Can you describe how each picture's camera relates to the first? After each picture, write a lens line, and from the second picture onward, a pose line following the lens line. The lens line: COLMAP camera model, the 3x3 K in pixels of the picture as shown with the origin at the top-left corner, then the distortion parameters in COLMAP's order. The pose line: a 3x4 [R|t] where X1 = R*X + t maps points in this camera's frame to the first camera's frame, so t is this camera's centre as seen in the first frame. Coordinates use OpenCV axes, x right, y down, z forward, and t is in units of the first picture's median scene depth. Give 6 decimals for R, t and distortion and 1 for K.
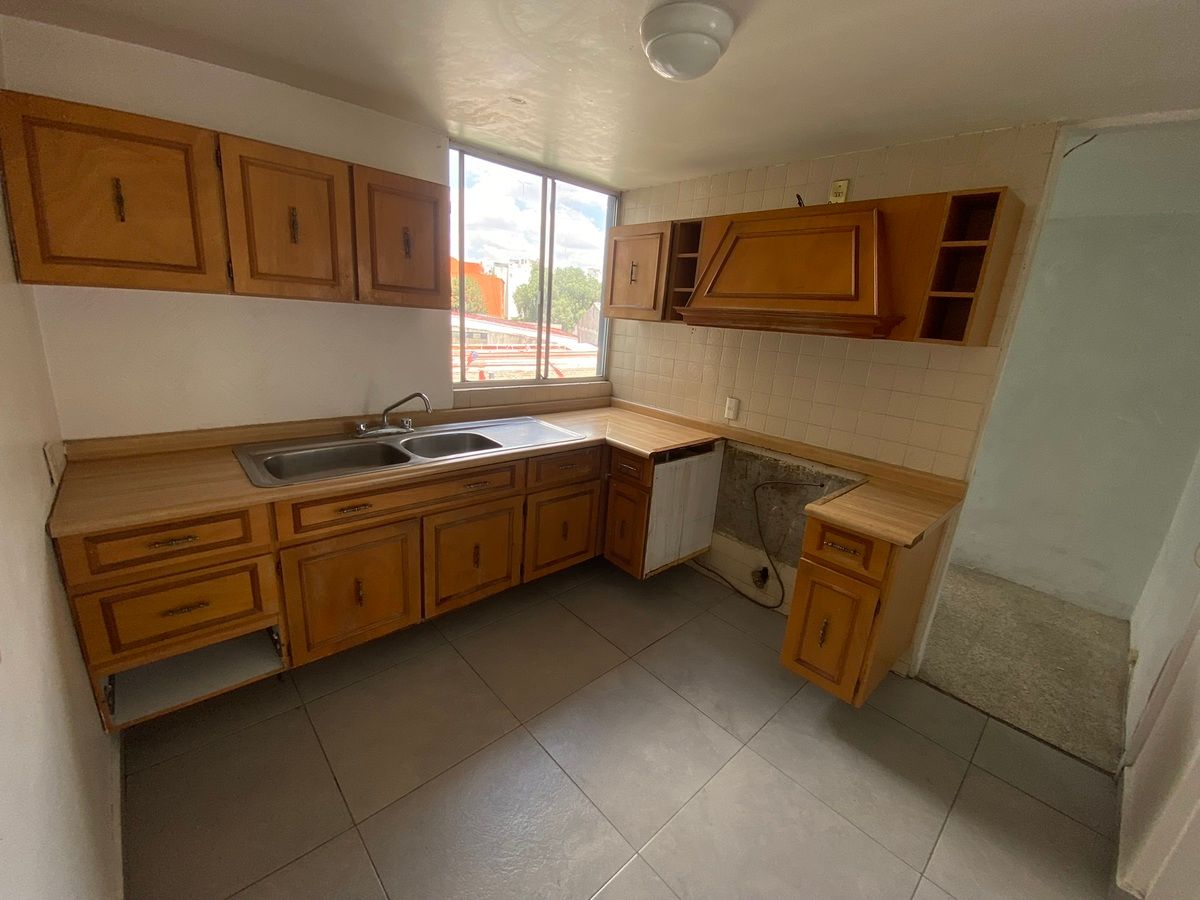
lens RADIAL K [[484.5, 0, 597.8], [0, 484.5, 447.8], [0, 0, 1]] dist [0.032282, -0.026445]
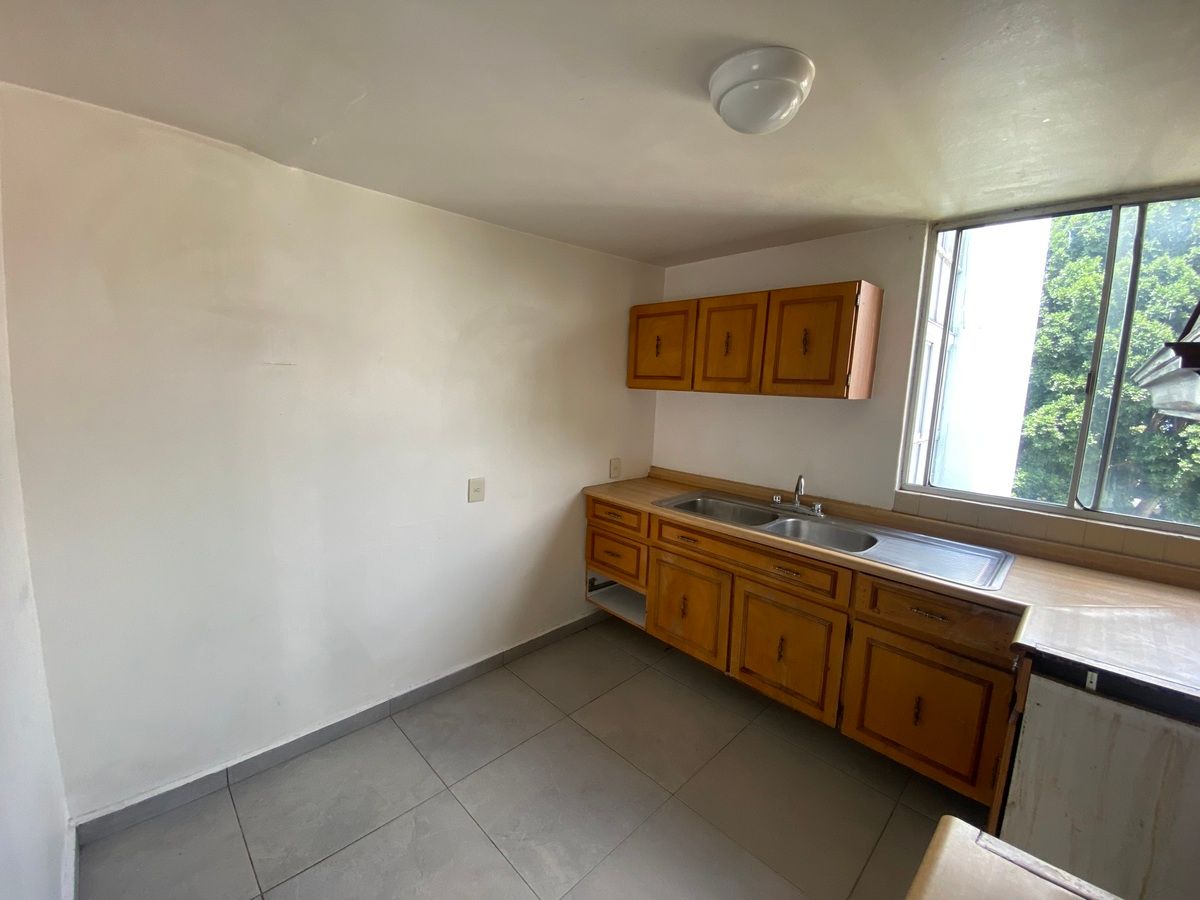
lens RADIAL K [[484.5, 0, 597.8], [0, 484.5, 447.8], [0, 0, 1]] dist [0.032282, -0.026445]
pose [[0.043082, 0.063553, -0.997048, 0.774968], [-0.304424, 0.951352, 0.047486, -0.099677], [0.951562, 0.301480, 0.060333, 0.584113]]
